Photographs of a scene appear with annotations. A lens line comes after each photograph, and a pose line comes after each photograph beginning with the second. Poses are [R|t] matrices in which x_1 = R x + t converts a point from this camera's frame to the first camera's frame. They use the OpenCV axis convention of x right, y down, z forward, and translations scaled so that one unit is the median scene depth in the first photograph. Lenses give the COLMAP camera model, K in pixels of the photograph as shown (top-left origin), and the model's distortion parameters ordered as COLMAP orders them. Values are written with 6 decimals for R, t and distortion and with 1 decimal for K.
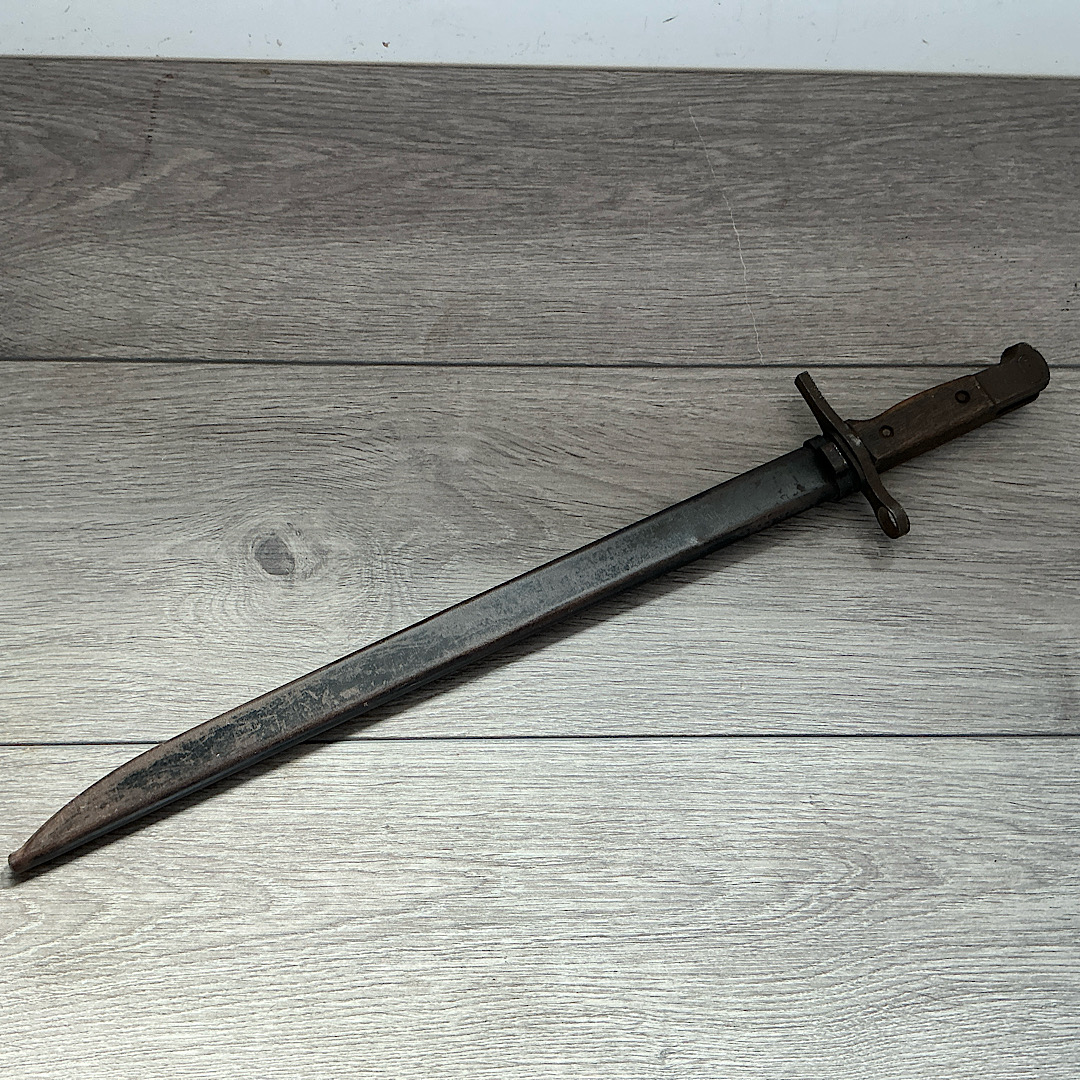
lens RADIAL K [[1178.6, 0, 540.0], [0, 1178.6, 540.0], [0, 0, 1]] dist [0.151144, -0.321503]
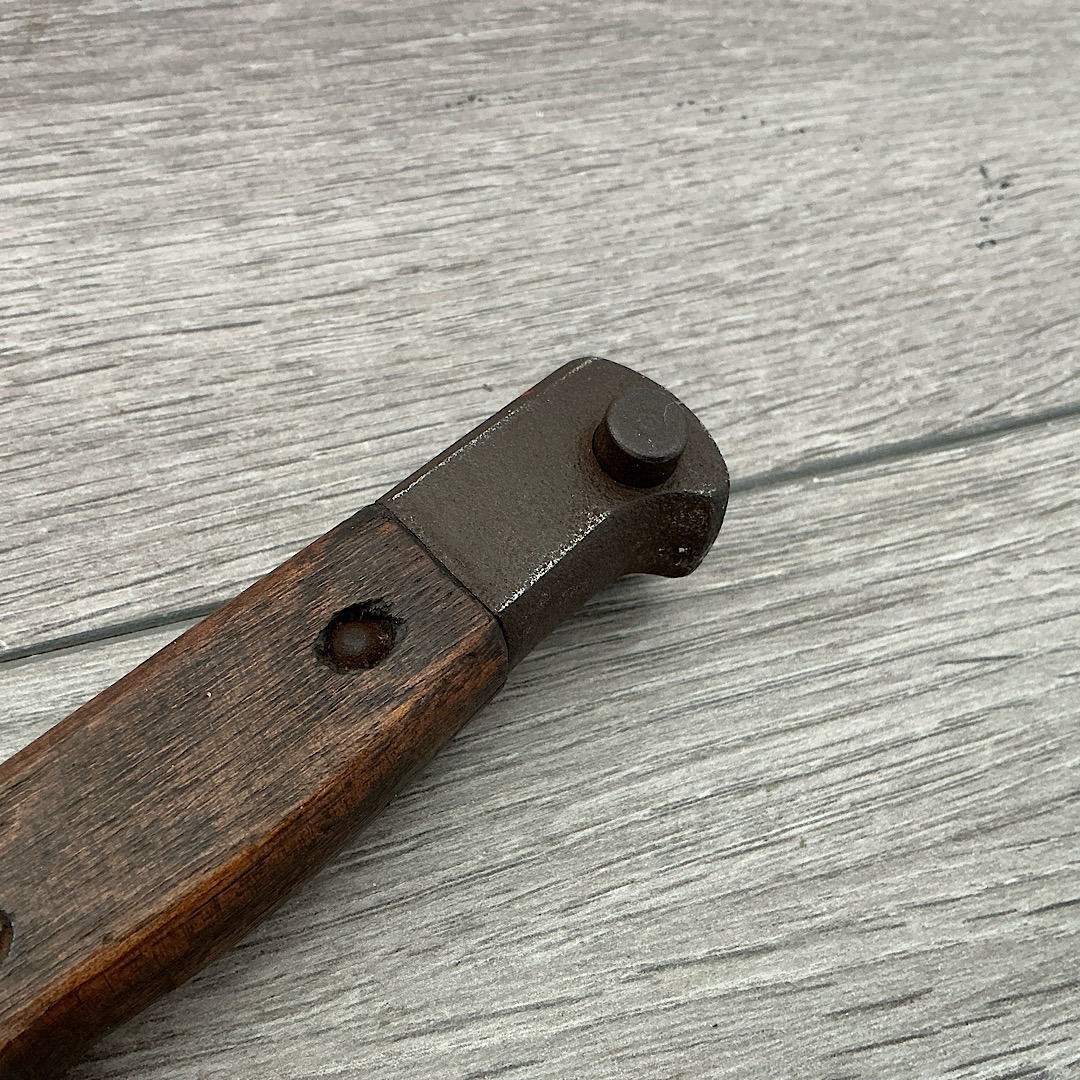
lens RADIAL K [[1202.4, 0, 537.0], [0, 1202.4, 536.8], [0, 0, 1]] dist [0.148752, -0.344678]
pose [[0.930458, -0.217903, 0.294560, 0.224855], [0.240909, 0.969561, -0.043745, -0.139056], [-0.276062, 0.111665, 0.954631, 0.776965]]
